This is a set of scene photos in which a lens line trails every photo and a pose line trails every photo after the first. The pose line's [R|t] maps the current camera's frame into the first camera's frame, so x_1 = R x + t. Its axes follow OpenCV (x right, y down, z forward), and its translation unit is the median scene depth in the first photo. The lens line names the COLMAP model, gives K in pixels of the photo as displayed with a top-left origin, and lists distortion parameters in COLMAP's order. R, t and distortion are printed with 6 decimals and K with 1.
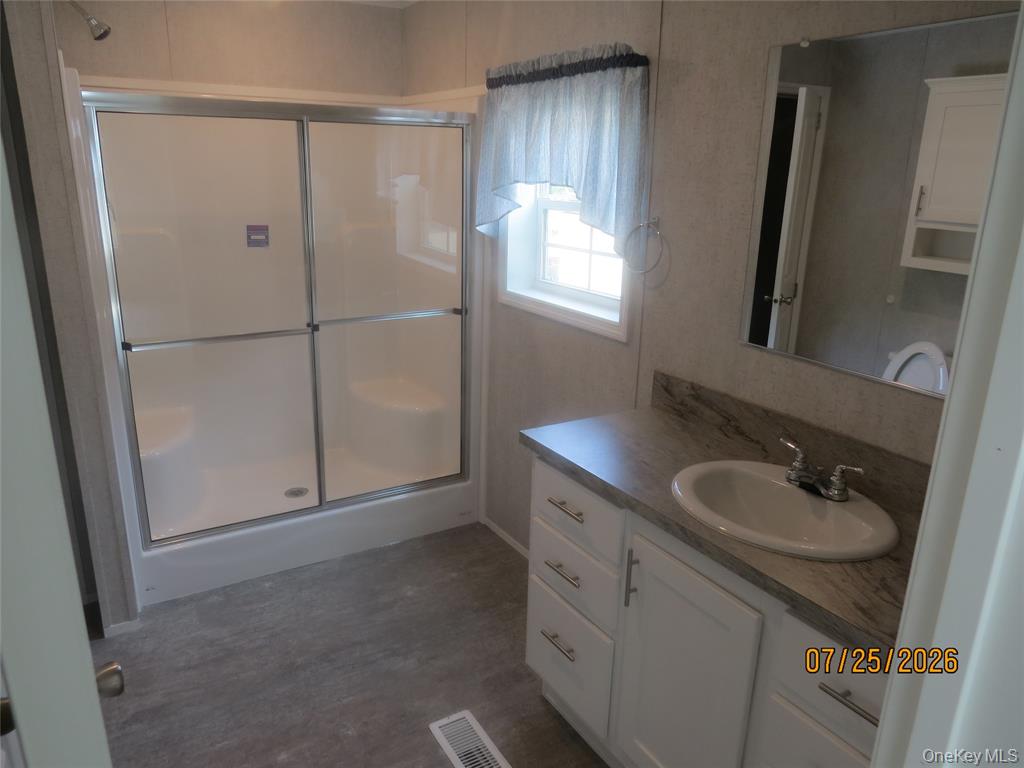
lens RADIAL K [[729.6, 0, 512.0], [0, 729.6, 384.0], [0, 0, 1]] dist [-0.024006, 0.001515]
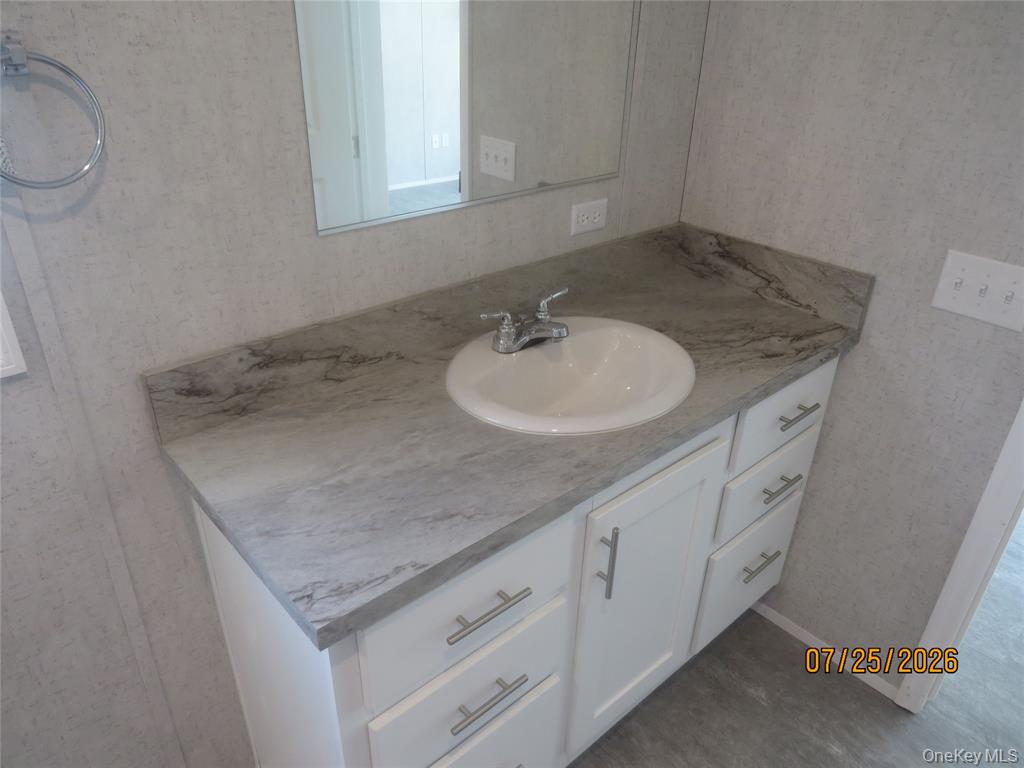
lens RADIAL K [[729.6, 0, 512.0], [0, 729.6, 384.0], [0, 0, 1]] dist [-0.024006, 0.001515]
pose [[-0.189976, -0.492652, 0.849237, -0.276889], [0.247902, 0.812890, 0.527024, -0.225057], [-0.949976, 0.310649, -0.032301, 0.877335]]
